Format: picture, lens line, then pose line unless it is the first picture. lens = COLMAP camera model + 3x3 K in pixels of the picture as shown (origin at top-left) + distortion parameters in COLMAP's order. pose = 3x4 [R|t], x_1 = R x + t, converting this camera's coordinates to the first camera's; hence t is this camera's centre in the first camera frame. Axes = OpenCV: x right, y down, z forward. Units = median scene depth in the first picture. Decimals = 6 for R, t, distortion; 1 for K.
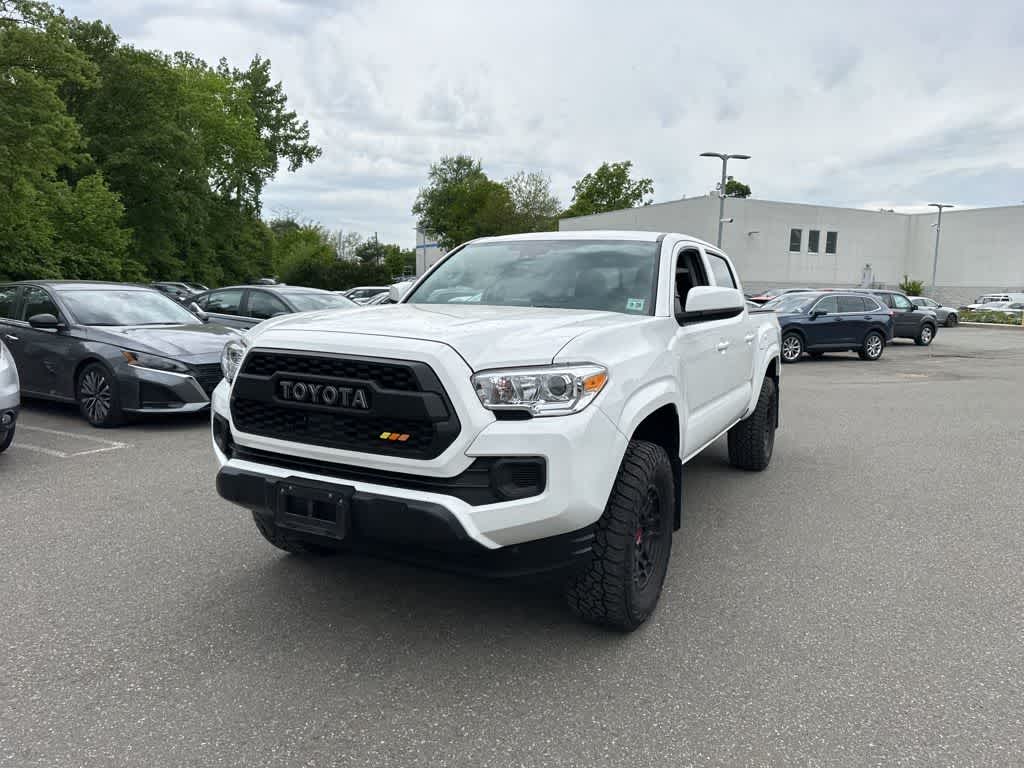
lens RADIAL K [[713.5, 0, 520.0], [0, 713.5, 379.0], [0, 0, 1]] dist [0.068175, -0.088657]
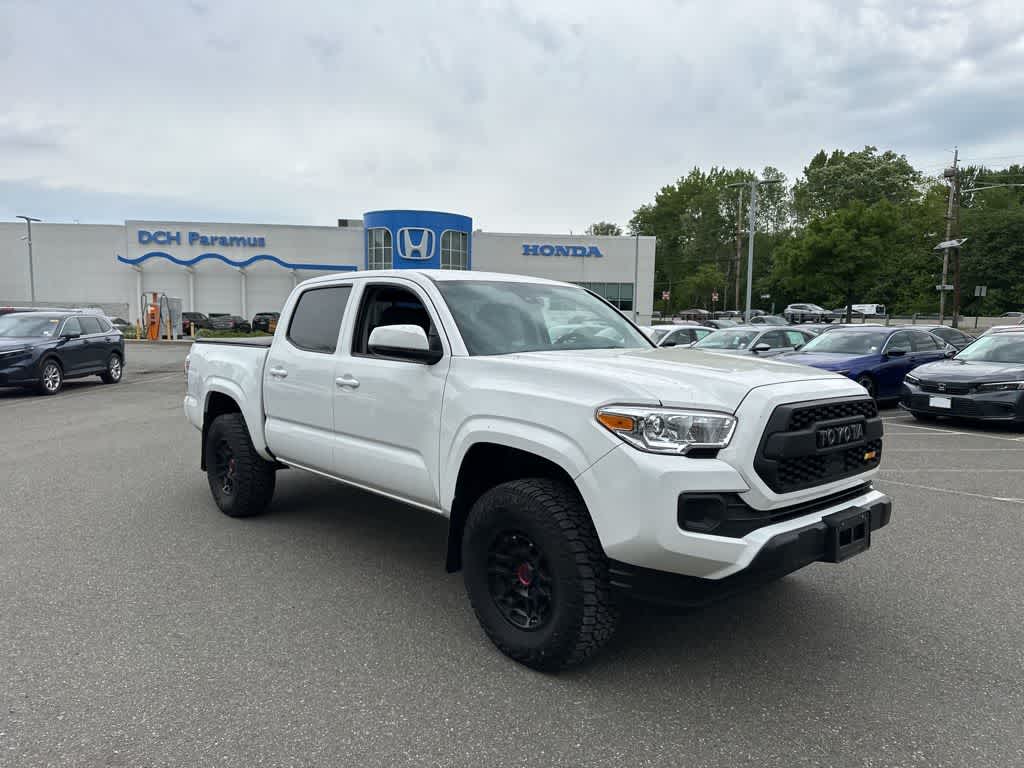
lens RADIAL K [[709.9, 0, 515.7], [0, 709.9, 383.2], [0, 0, 1]] dist [0.093022, -0.131462]
pose [[0.387690, -0.098649, 0.916496, -0.518562], [0.111022, 0.992016, 0.059814, -0.063683], [-0.915080, 0.078562, 0.395547, 0.347760]]
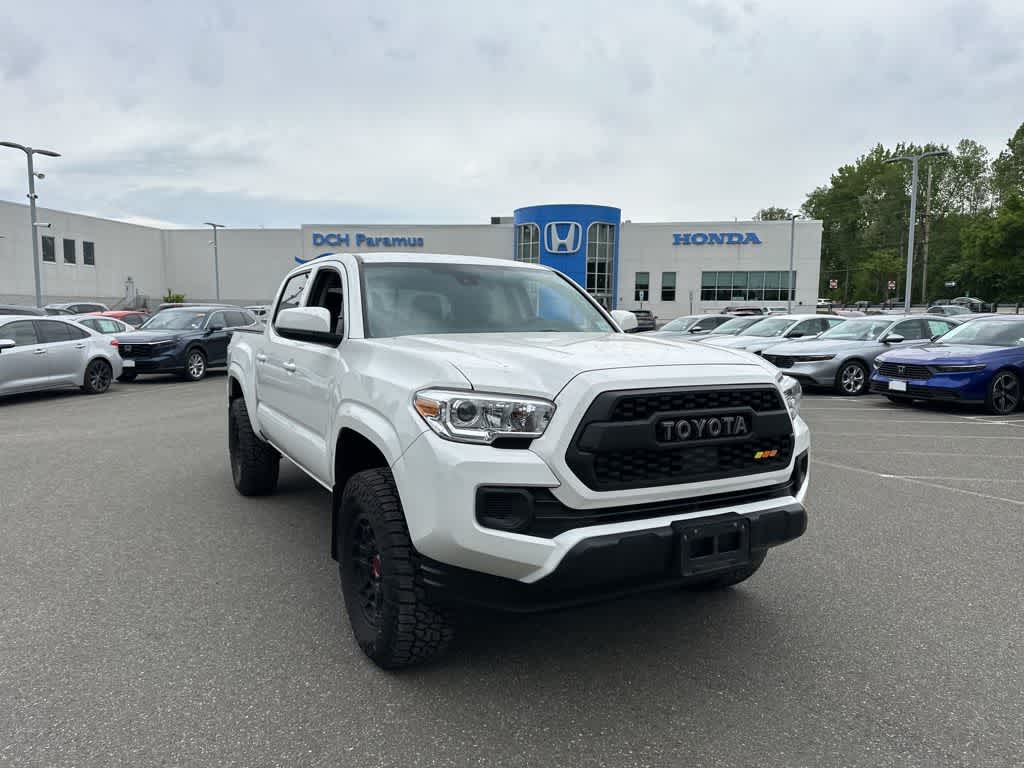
lens RADIAL K [[706.3, 0, 514.6], [0, 706.3, 384.9], [0, 0, 1]] dist [0.125397, -0.172641]
pose [[0.576710, -0.102216, 0.810529, -0.415227], [0.109910, 0.992830, 0.047002, -0.038449], [-0.809521, 0.061979, 0.583810, 0.218258]]
